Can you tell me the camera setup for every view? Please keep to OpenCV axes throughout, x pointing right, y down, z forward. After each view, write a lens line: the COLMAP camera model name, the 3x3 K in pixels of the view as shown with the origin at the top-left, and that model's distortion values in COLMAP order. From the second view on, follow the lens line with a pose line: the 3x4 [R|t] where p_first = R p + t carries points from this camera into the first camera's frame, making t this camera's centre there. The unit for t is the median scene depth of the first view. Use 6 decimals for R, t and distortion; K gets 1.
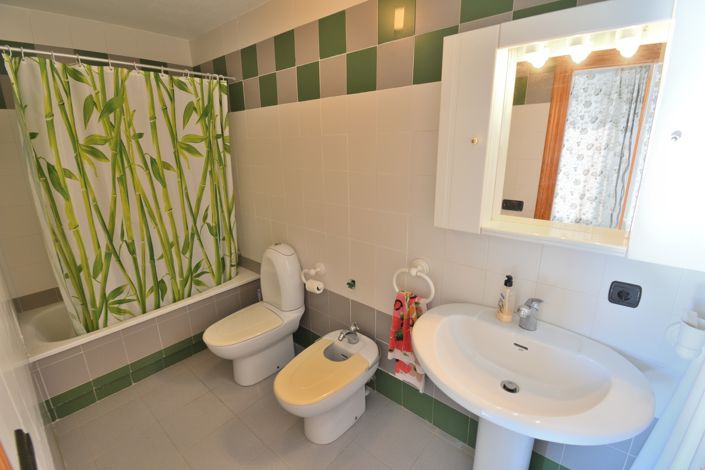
lens RADIAL K [[308.5, 0, 352.5], [0, 308.5, 235.0], [0, 0, 1]] dist [0.011985, -0.026437]
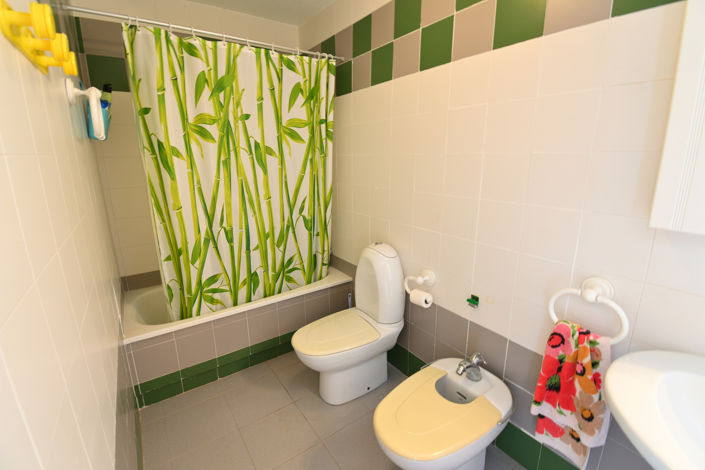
lens RADIAL K [[311.2, 0, 352.1], [0, 311.2, 231.5], [0, 0, 1]] dist [-0.000445, -0.018591]
pose [[0.965610, 0.062737, -0.252314, -0.112752], [-0.071678, 0.997079, -0.026392, 0.028618], [0.249921, 0.043570, 0.967285, 0.170428]]
